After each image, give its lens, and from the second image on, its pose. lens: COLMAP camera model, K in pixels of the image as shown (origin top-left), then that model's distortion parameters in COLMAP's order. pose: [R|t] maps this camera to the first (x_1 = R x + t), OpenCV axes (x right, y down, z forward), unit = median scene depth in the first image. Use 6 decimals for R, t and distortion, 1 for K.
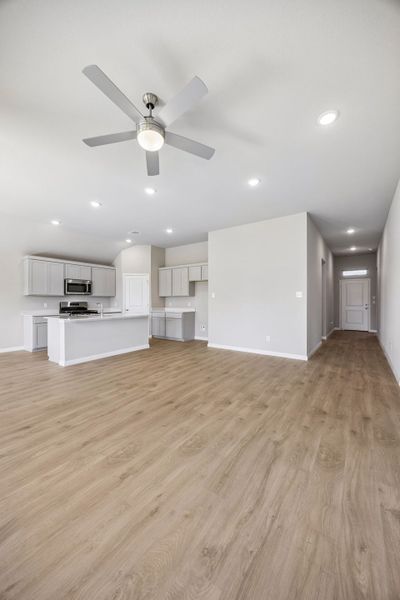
lens RADIAL K [[228.2, 0, 199.1], [0, 228.2, 300.8], [0, 0, 1]] dist [-0.004162, -0.000321]
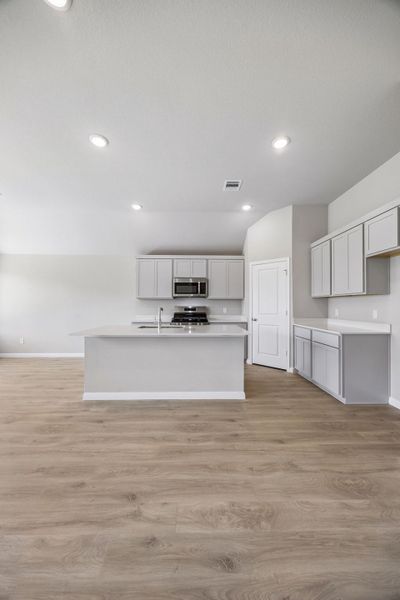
lens RADIAL K [[228.2, 0, 197.4], [0, 228.2, 301.9], [0, 0, 1]] dist [-0.004162, -0.000321]
pose [[0.592763, -0.012850, -0.805275, 0.188438], [0.000199, 0.999875, -0.015809, 0.002093], [0.805377, 0.009211, 0.592691, 0.949580]]
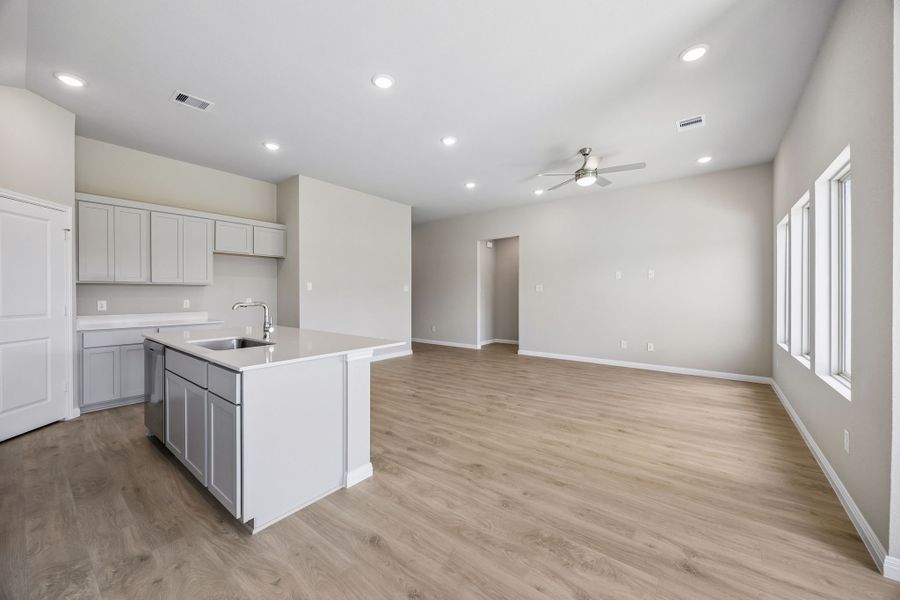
lens RADIAL K [[342.3, 0, 445.7], [0, 342.3, 294.6], [0, 0, 1]] dist [-0.004162, -0.000321]
pose [[0.050438, -0.004400, 0.998718, -1.244645], [0.001164, 0.999990, 0.004347, -0.007725], [-0.998727, 0.000944, 0.050443, 0.933438]]
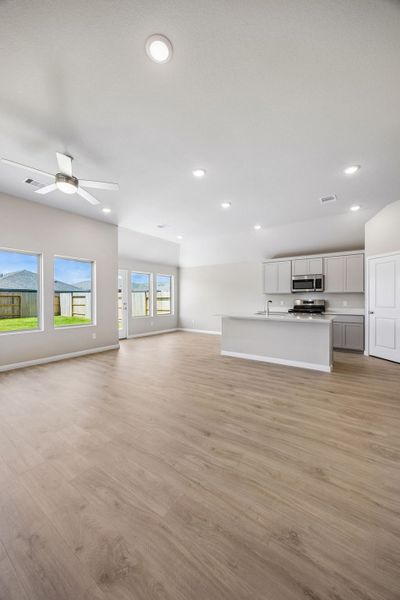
lens RADIAL K [[228.2, 0, 196.6], [0, 228.2, 299.8], [0, 0, 1]] dist [-0.004162, -0.000321]
pose [[-0.013190, 0.001238, -0.999912, 0.645209], [0.003144, 0.999994, 0.001196, 0.003111], [0.999908, -0.003128, -0.013193, 0.975193]]
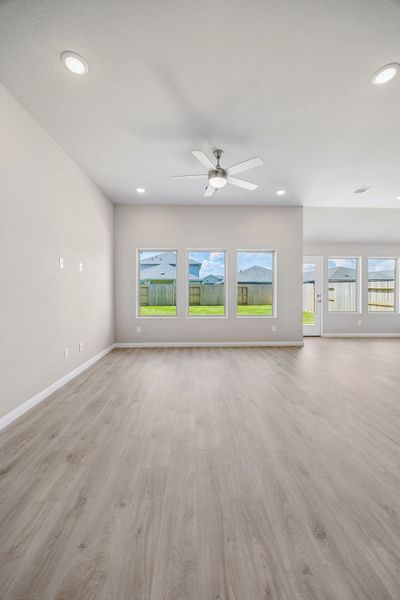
lens RADIAL K [[228.2, 0, 202.6], [0, 228.2, 293.2], [0, 0, 1]] dist [-0.004162, -0.000321]
pose [[-0.792148, 0.005559, -0.610304, 0.414410], [-0.001774, 0.999933, 0.011410, 0.002702], [0.610326, 0.010121, -0.792085, 1.128419]]
